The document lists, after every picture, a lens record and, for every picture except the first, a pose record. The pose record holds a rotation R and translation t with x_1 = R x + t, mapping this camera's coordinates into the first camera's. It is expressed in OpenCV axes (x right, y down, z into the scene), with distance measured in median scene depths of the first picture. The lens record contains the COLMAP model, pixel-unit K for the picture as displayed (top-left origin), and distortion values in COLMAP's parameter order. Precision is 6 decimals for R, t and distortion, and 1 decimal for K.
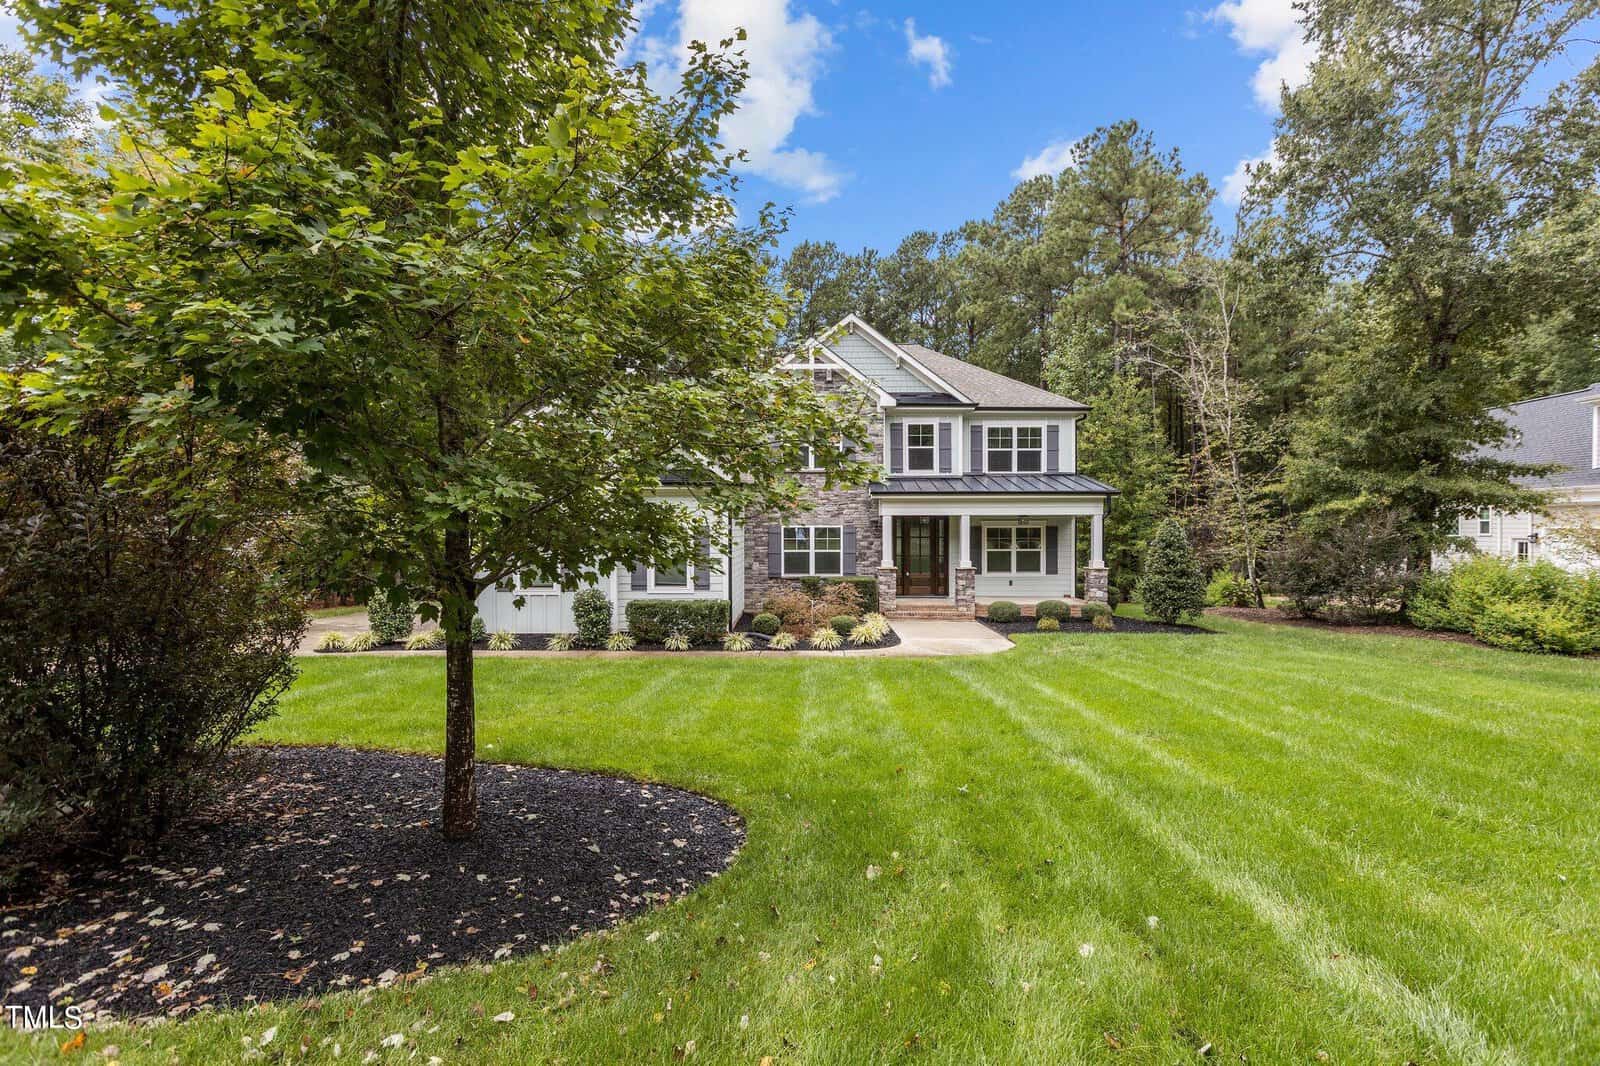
lens RADIAL K [[739.7, 0, 807.5], [0, 739.7, 538.1], [0, 0, 1]] dist [0.001412, 0.000287]
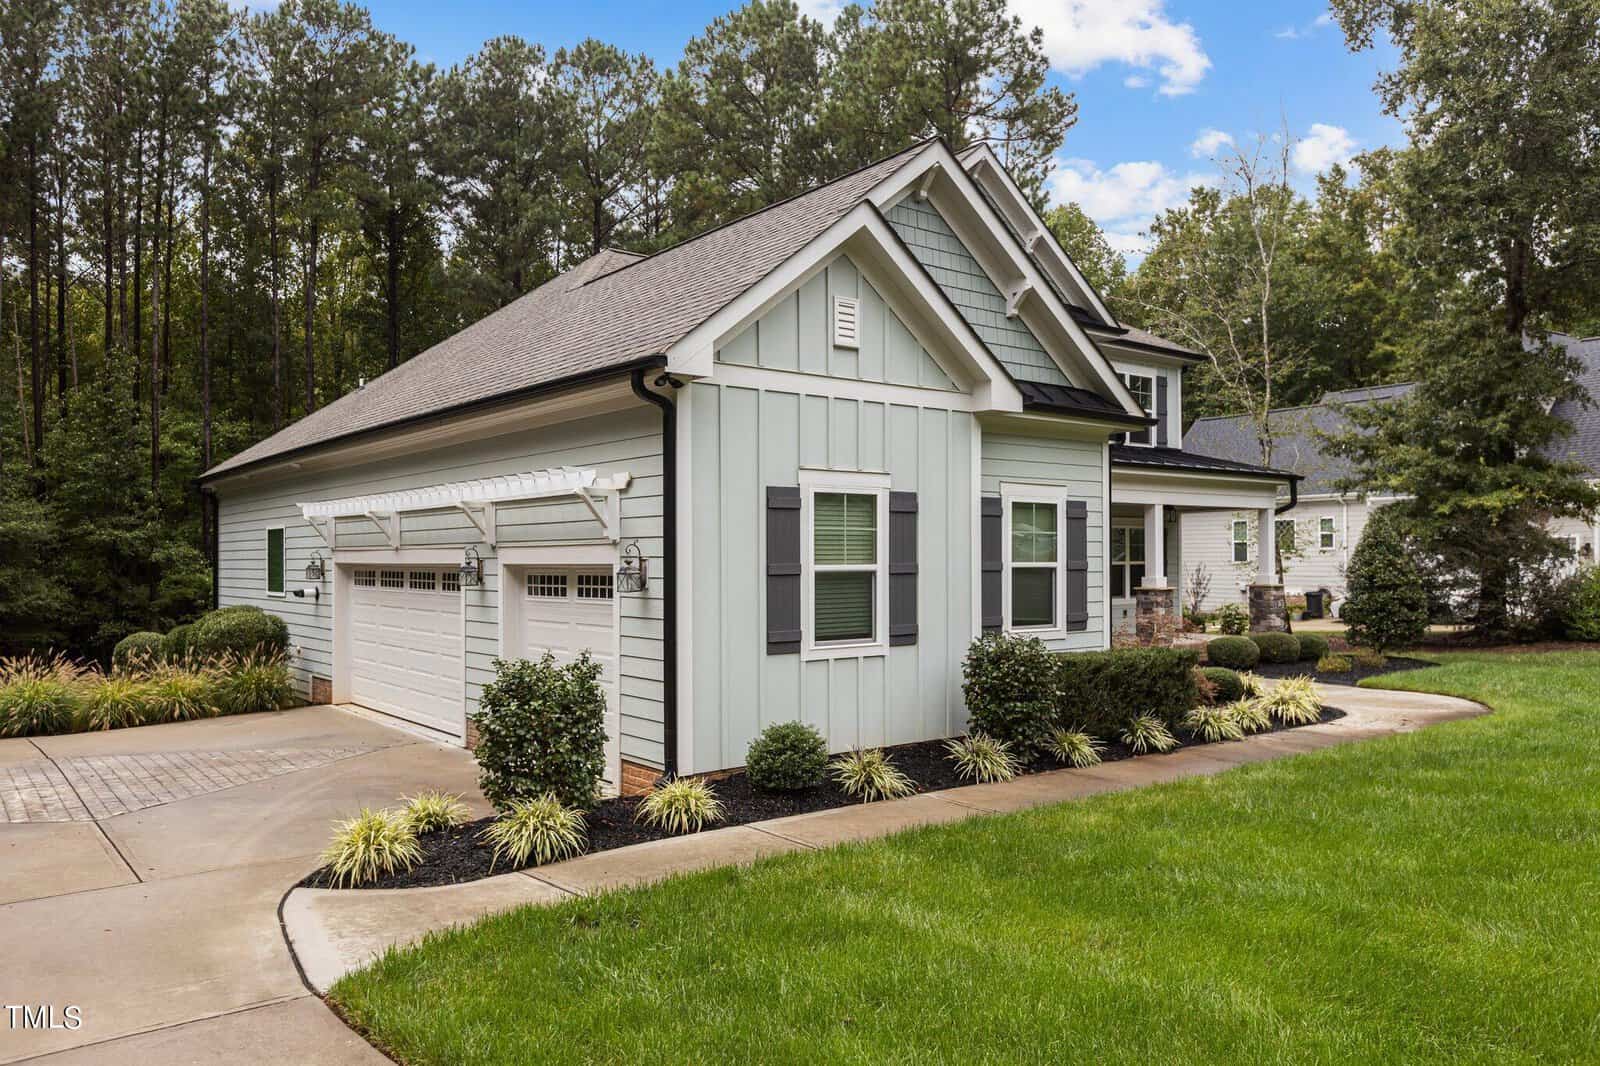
lens RADIAL K [[1149.3, 0, 804.8], [0, 1149.3, 555.0], [0, 0, 1]] dist [0.079349, -0.110535]
pose [[0.783534, -0.000441, 0.621349, -0.628716], [0.014646, 0.999735, -0.017761, 0.025178], [-0.621176, 0.023017, 0.783333, 0.415220]]
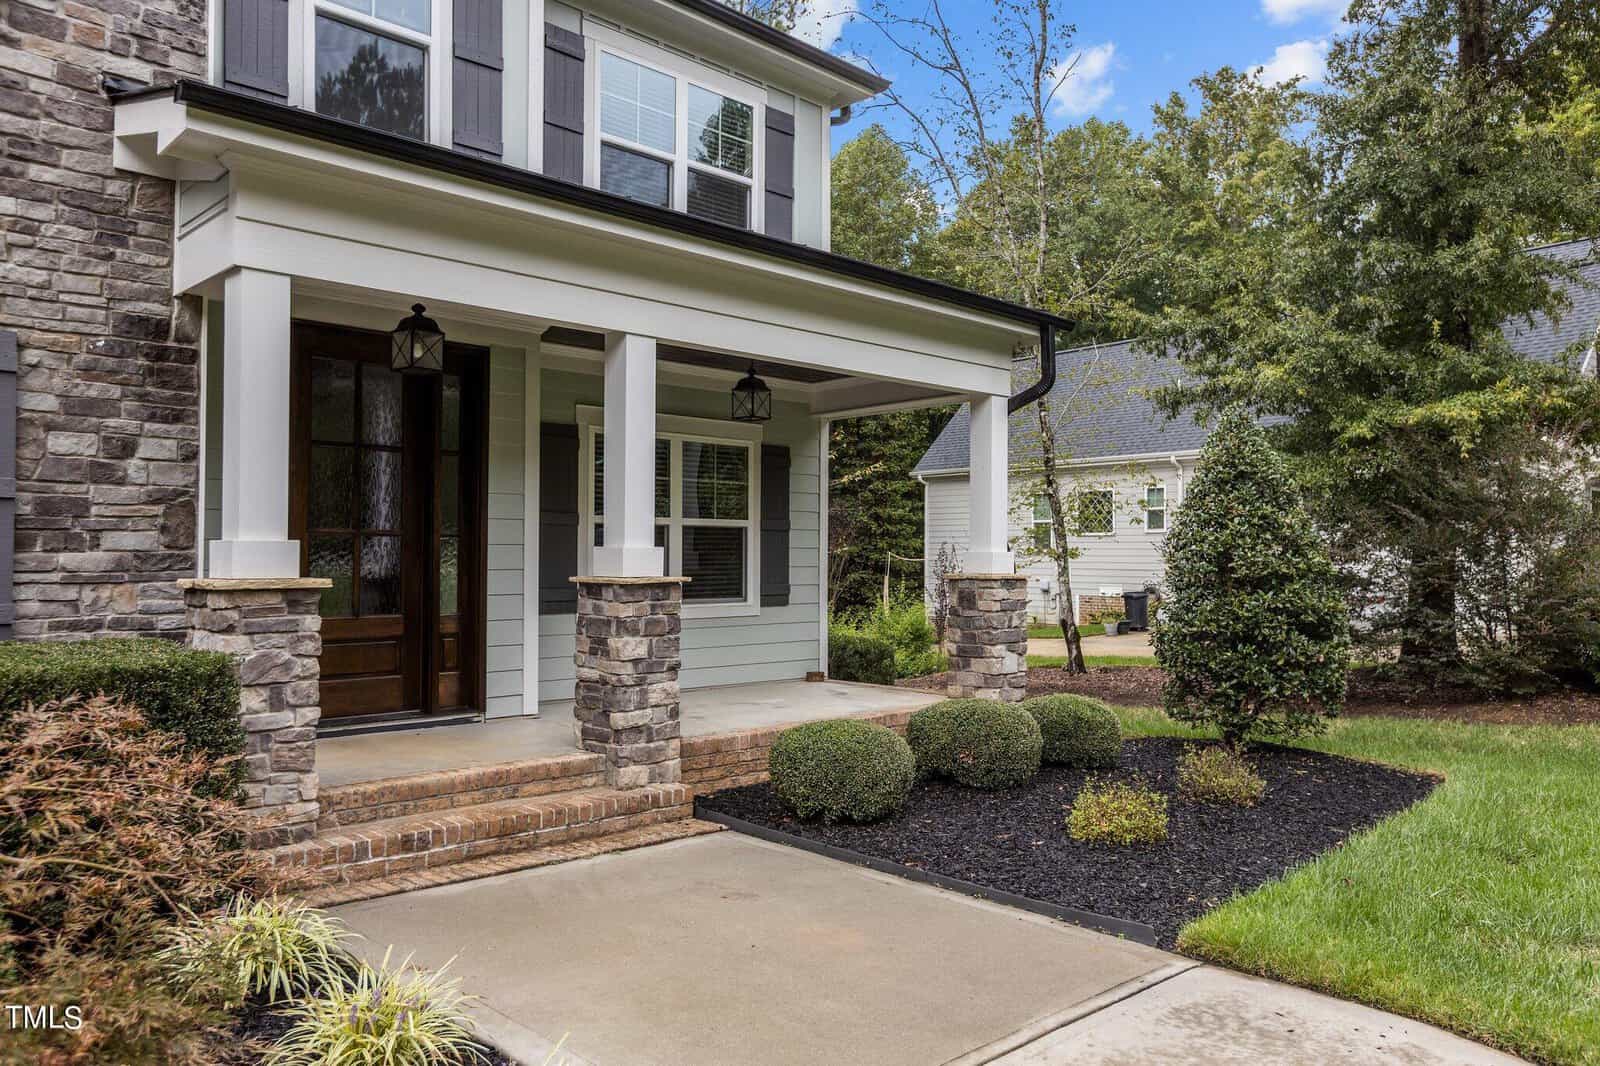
lens RADIAL K [[1142.4, 0, 775.2], [0, 1142.4, 535.6], [0, 0, 1]] dist [-0.001171, 0.002120]
pose [[0.725664, 0.017819, 0.687819, 0.014359], [0.004999, 0.999502, -0.031168, 0.038223], [-0.688032, 0.026056, 0.725213, 0.728727]]
